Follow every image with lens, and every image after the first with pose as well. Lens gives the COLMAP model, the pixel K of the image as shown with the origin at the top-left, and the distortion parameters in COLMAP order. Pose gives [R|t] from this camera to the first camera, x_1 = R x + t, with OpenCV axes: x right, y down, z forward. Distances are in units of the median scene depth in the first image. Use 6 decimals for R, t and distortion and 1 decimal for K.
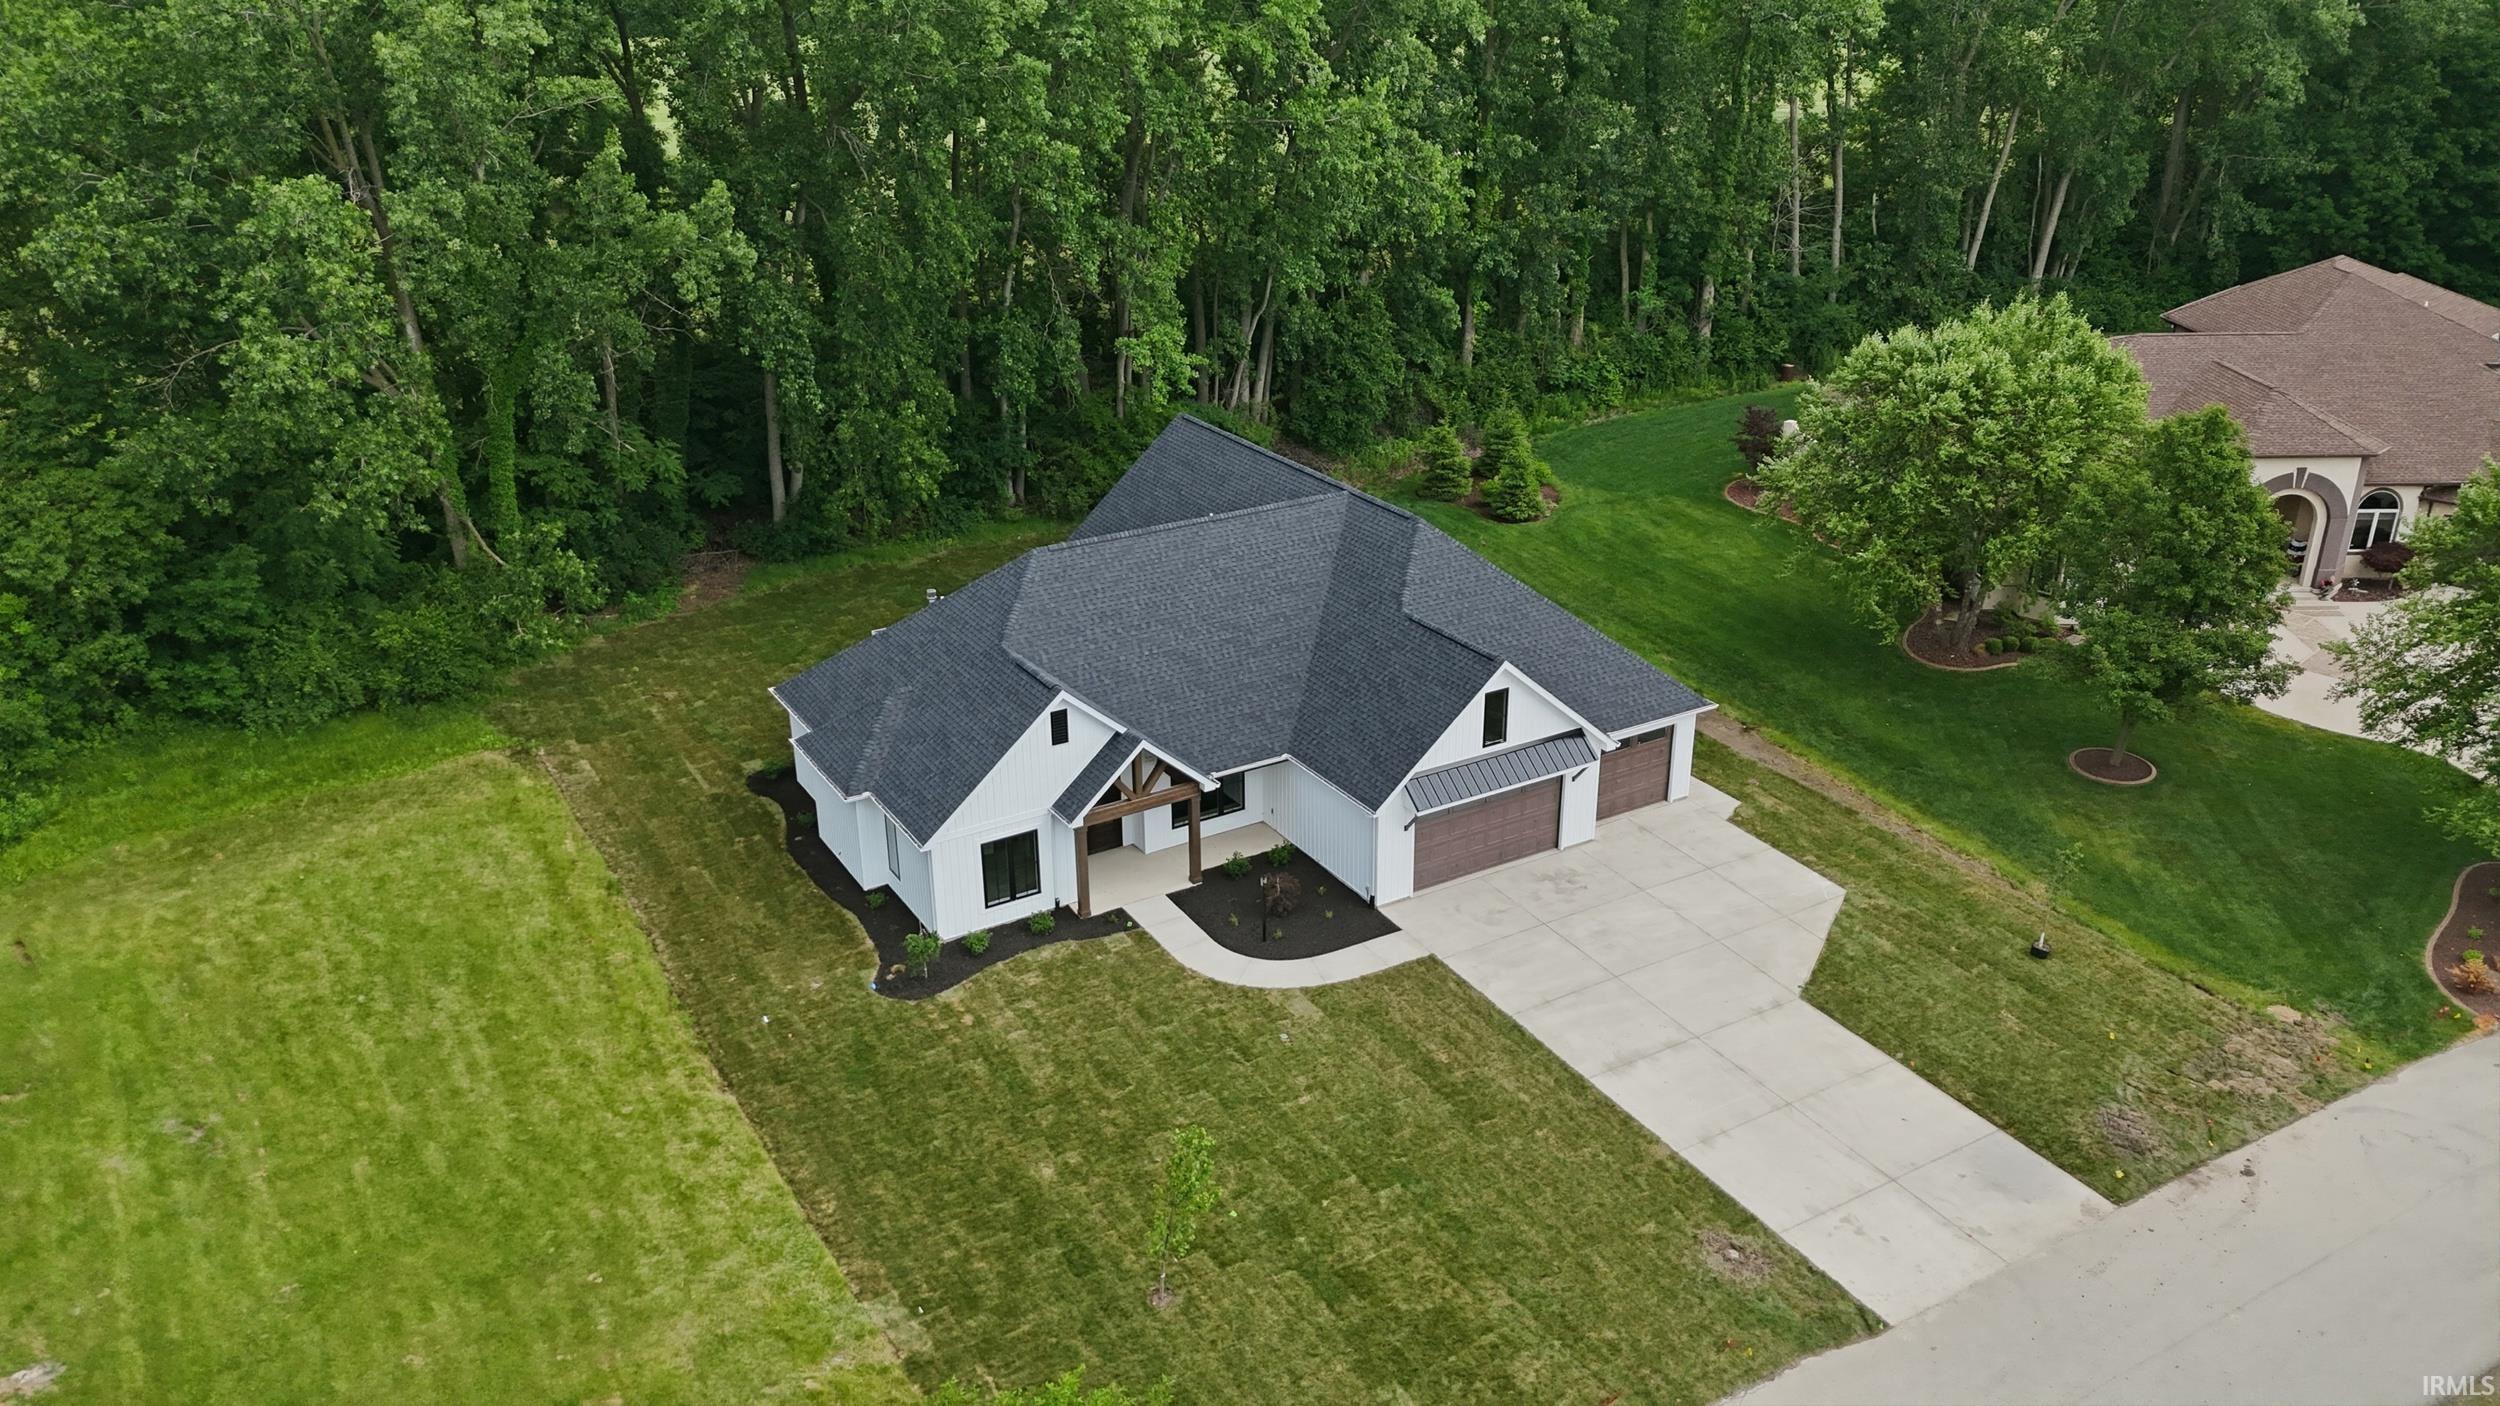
lens RADIAL K [[1819.3, 0, 1250.0], [0, 1819.3, 703.0], [0, 0, 1]] dist [0.059524, -0.000243]
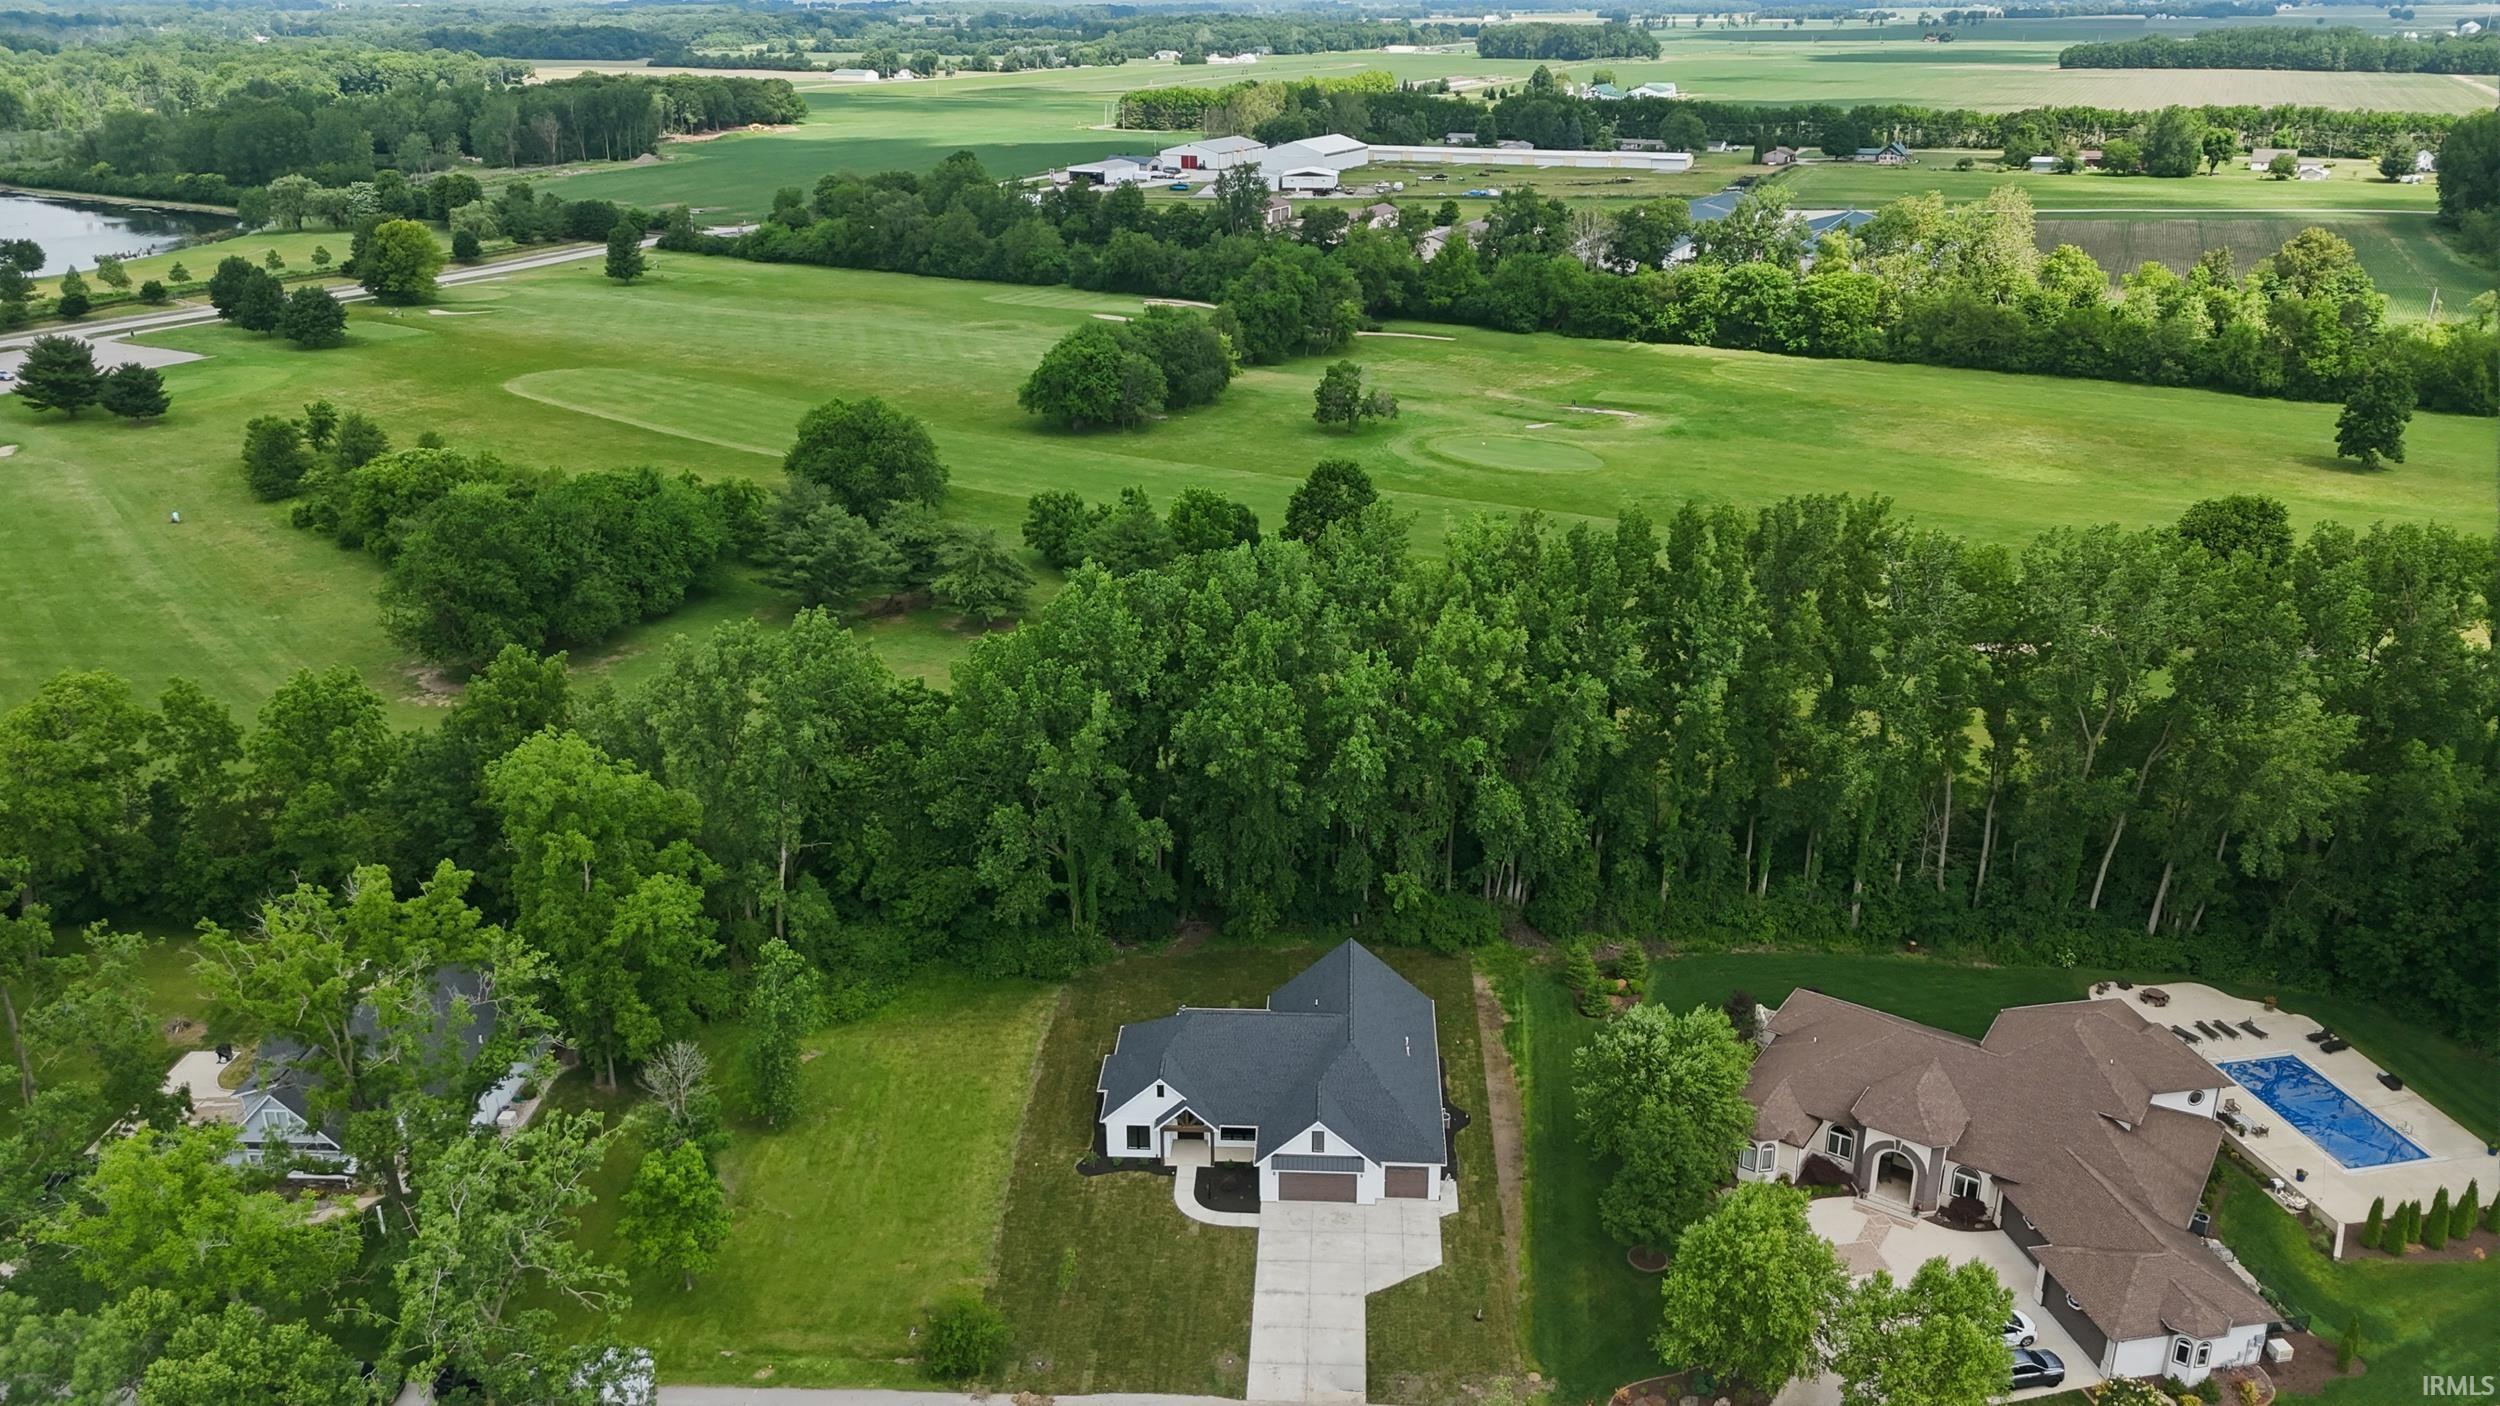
lens RADIAL K [[1819.3, 0, 1250.0], [0, 1819.3, 703.0], [0, 0, 1]] dist [0.059524, -0.000243]
pose [[0.829019, 0.201450, -0.521675, 1.201047], [-0.222854, 0.974599, 0.022203, -0.589853], [0.512897, 0.097851, 0.852855, -1.162691]]
